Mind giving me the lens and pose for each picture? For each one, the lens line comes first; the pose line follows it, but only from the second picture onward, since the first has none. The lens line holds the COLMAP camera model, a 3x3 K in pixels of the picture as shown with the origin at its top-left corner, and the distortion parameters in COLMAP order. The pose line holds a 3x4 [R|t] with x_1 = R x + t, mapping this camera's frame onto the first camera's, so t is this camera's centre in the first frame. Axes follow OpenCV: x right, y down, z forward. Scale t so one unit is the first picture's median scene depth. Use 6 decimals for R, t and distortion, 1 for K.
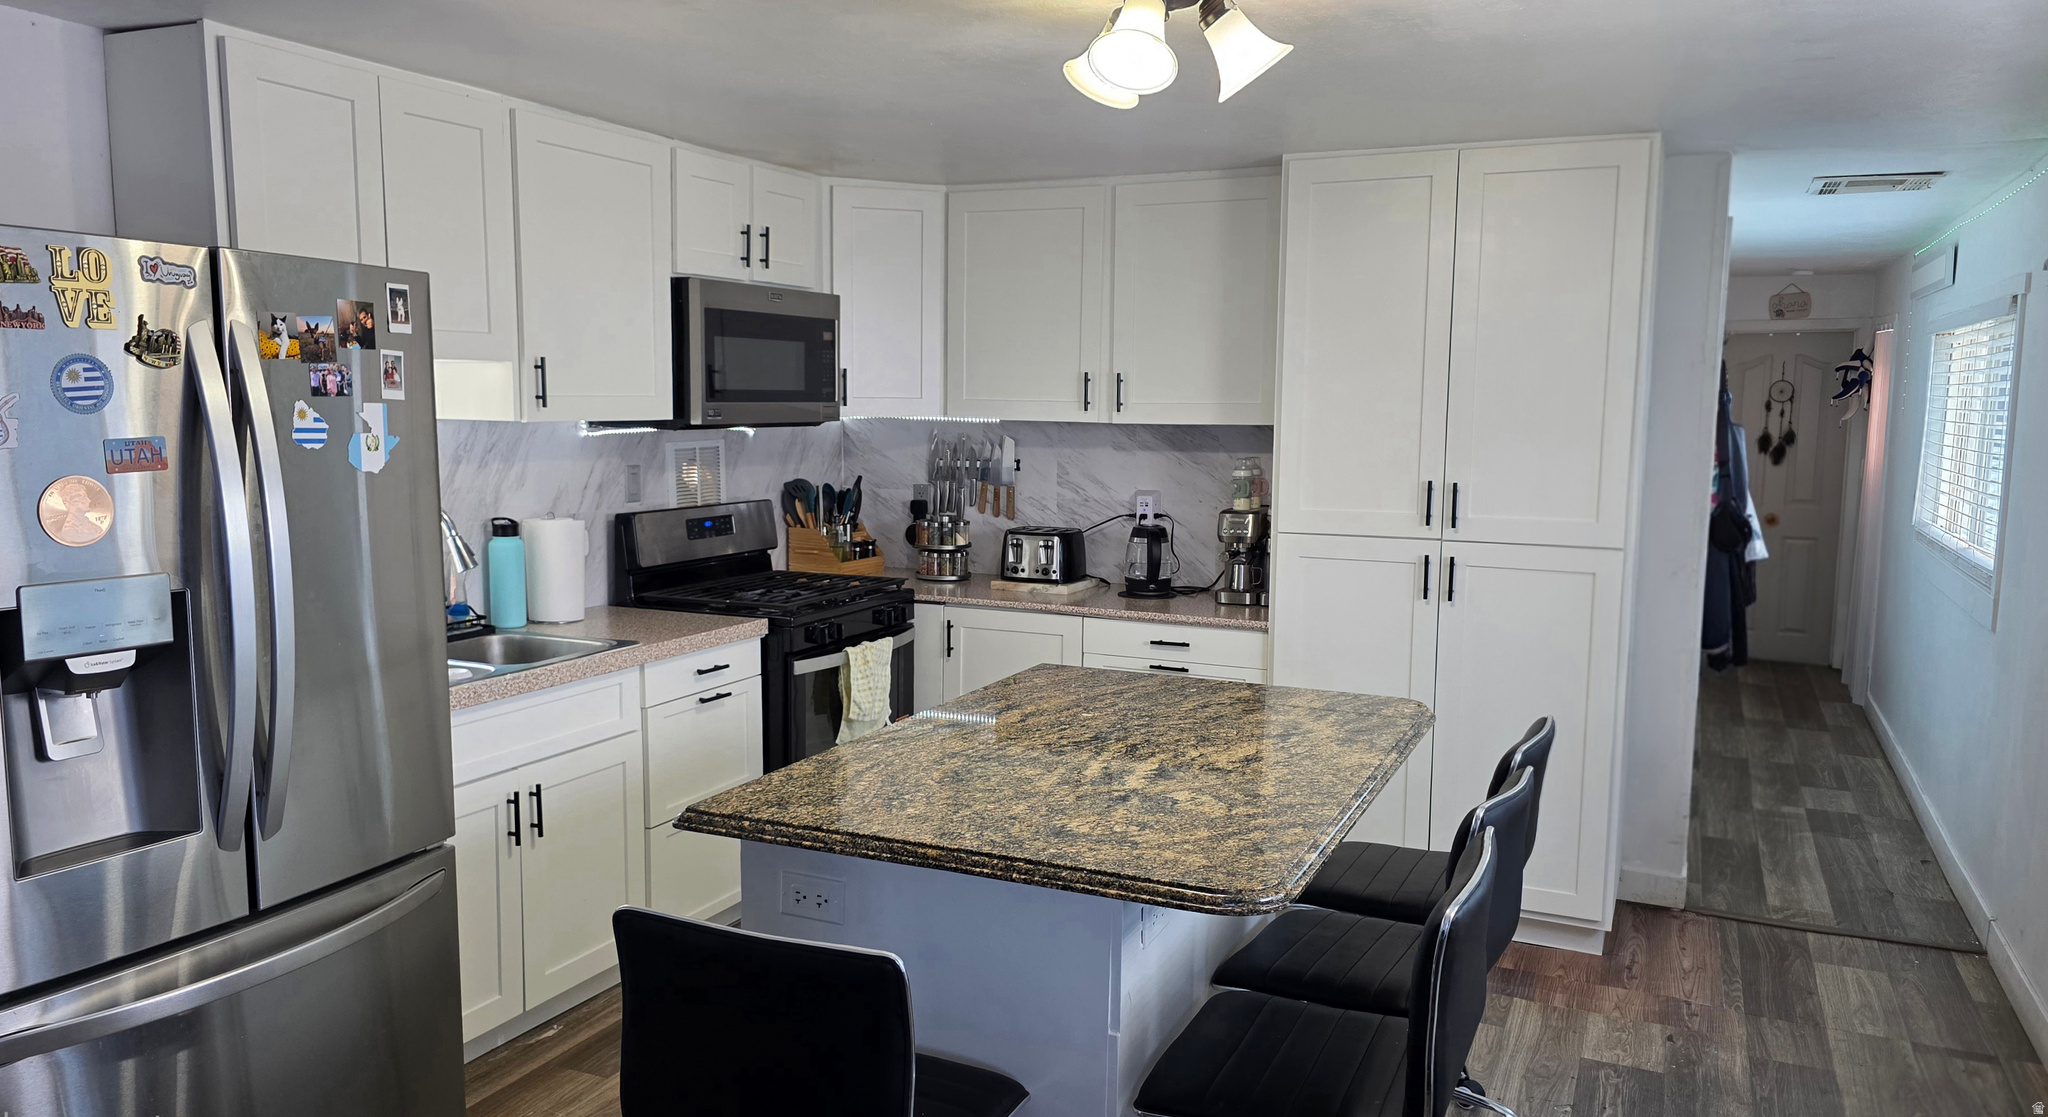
lens RADIAL K [[1322.0, 0, 1026.1], [0, 1322.0, 556.8], [0, 0, 1]] dist [-0.002521, -0.000990]
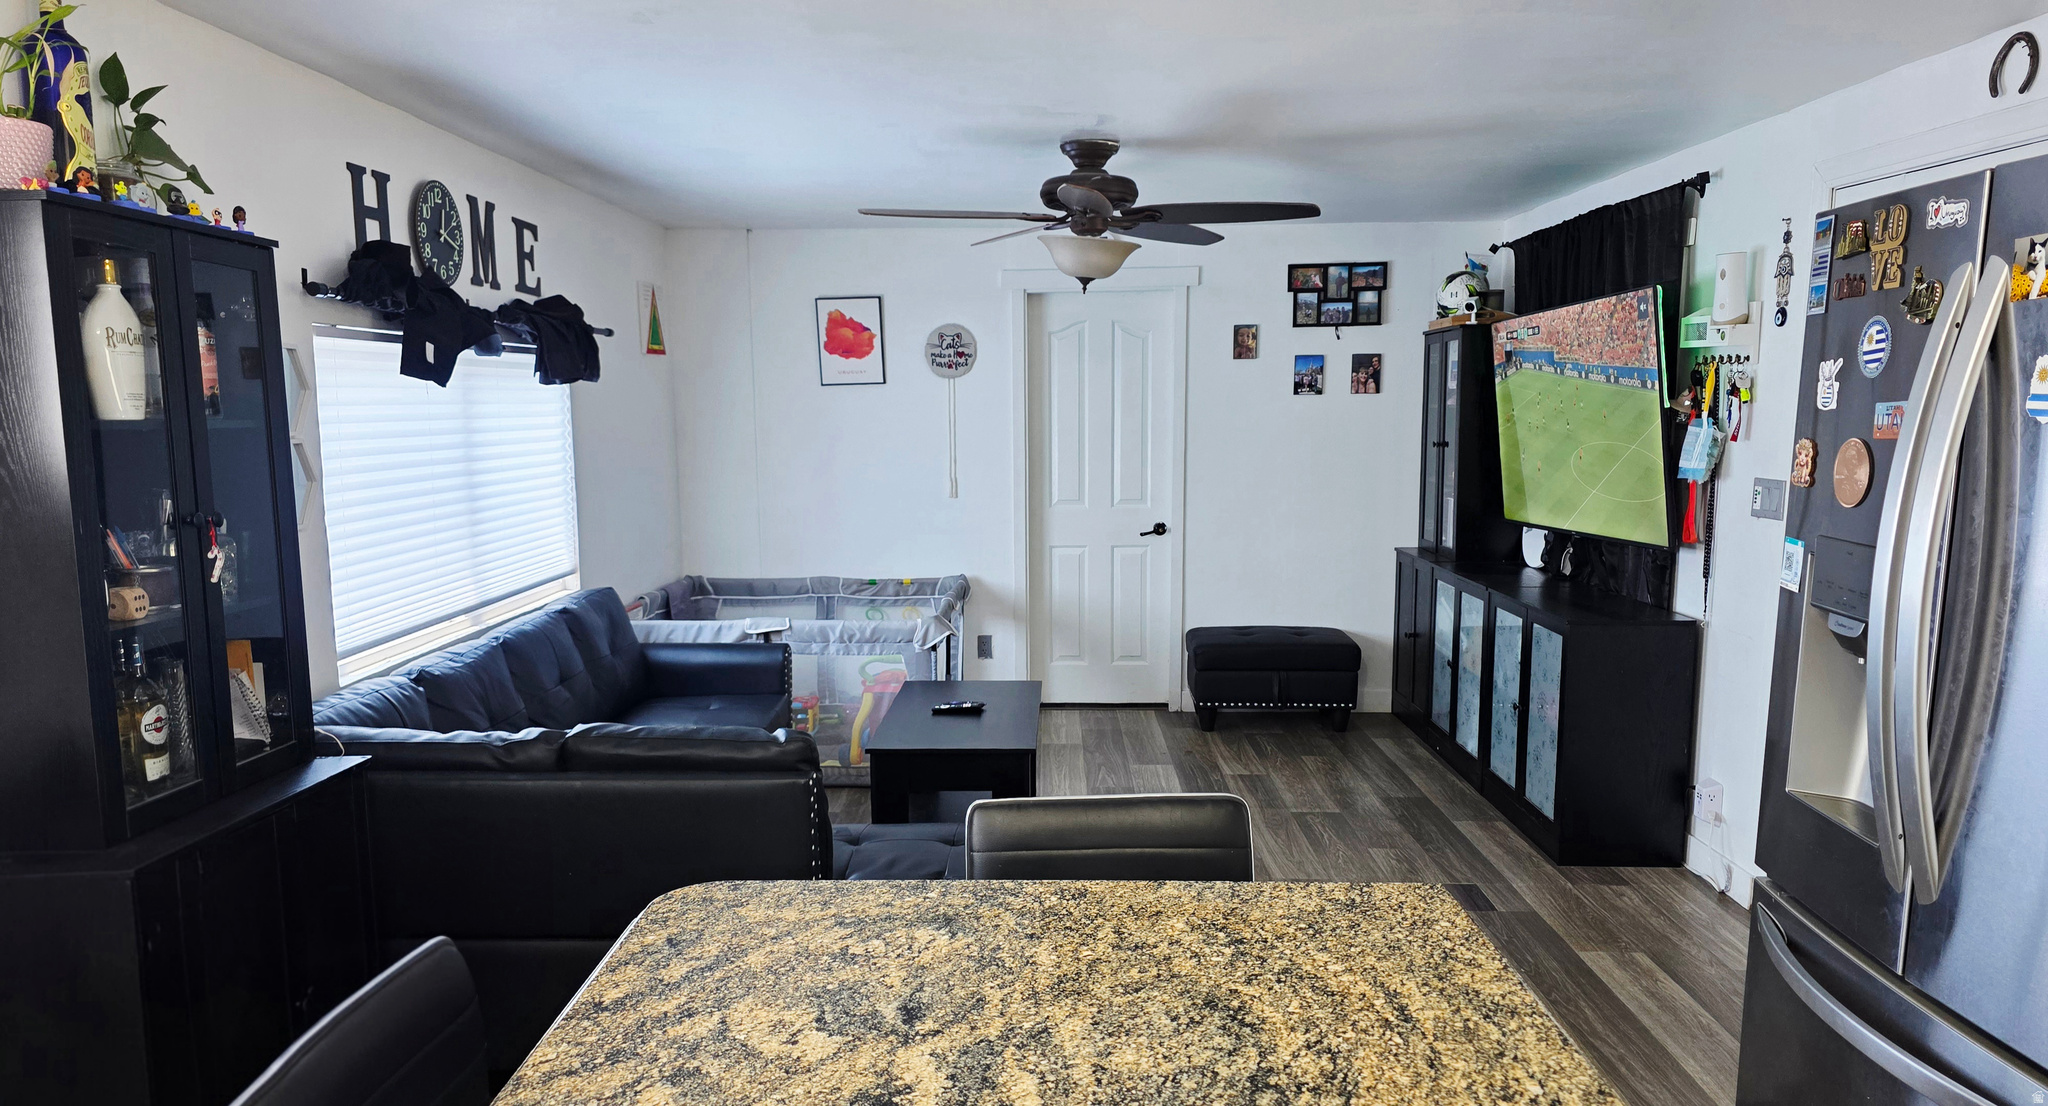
lens RADIAL K [[1322.0, 0, 1024.8], [0, 1322.0, 565.9], [0, 0, 1]] dist [-0.002521, -0.000990]
pose [[-0.910433, 0.042179, -0.411500, 0.267808], [-0.058316, 0.971766, 0.228628, -0.149290], [0.409525, 0.232147, -0.882268, 1.540500]]
